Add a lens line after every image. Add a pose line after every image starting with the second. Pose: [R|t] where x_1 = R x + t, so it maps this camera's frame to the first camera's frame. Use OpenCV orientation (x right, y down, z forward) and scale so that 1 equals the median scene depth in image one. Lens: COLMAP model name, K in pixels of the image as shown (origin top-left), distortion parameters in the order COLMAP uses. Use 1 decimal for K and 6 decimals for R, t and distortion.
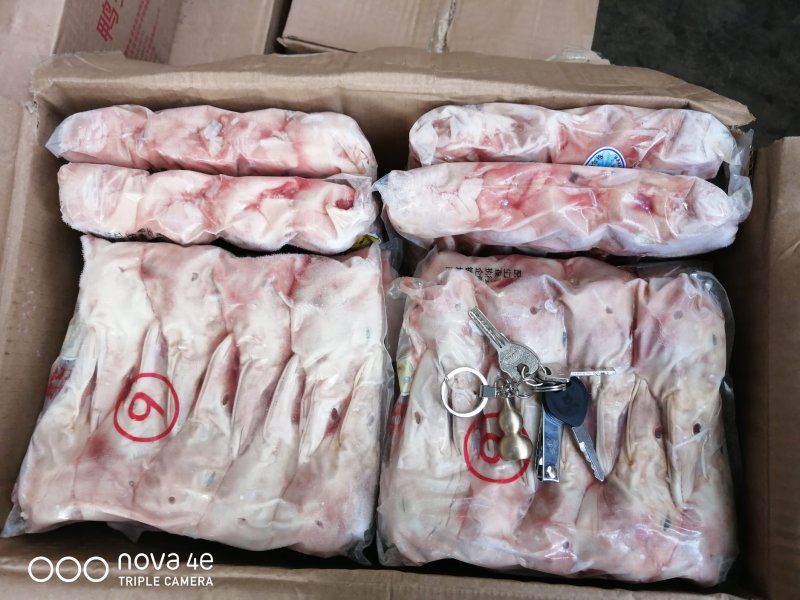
lens RADIAL K [[645.3, 0, 400.0], [0, 645.3, 300.0], [0, 0, 1]] dist [-0.011979, 0.039747]
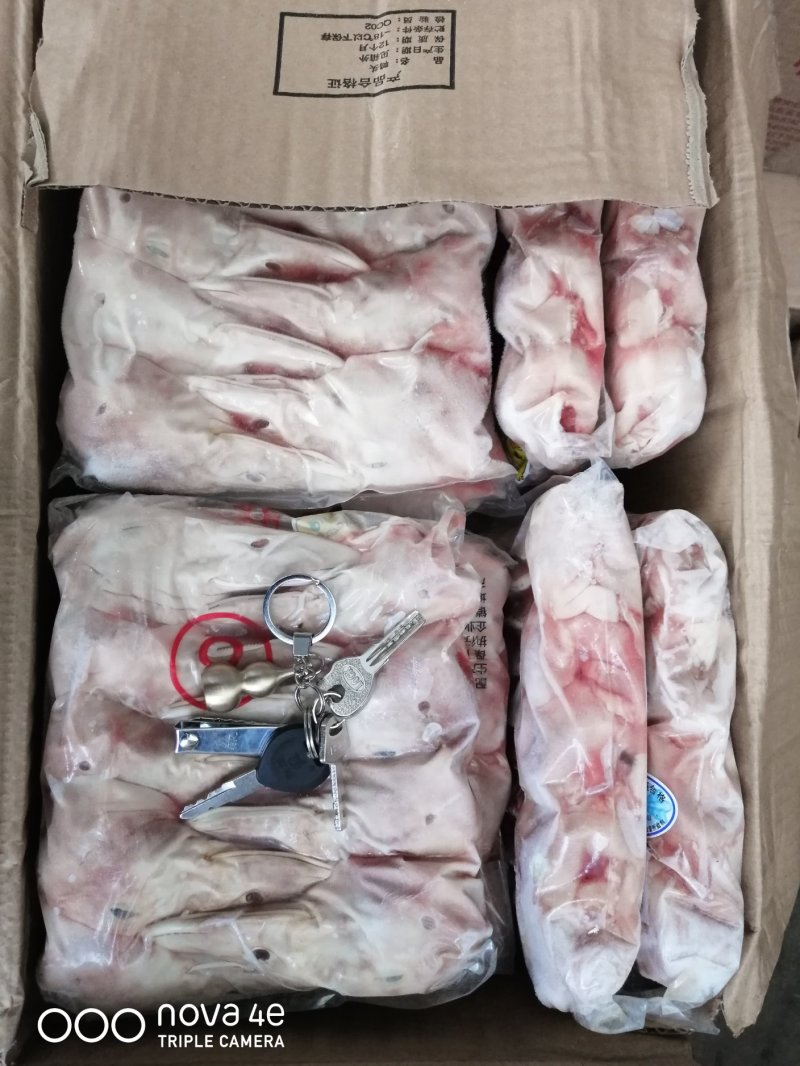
lens RADIAL K [[859.9, 0, 400.0], [0, 859.9, 533.0], [0, 0, 1]] dist [-0.011979, 0.039747]
pose [[0.052099, 0.998353, -0.024009, 0.046319], [-0.996314, 0.053603, 0.066965, -0.028165], [0.068142, 0.020431, 0.997466, 0.098291]]
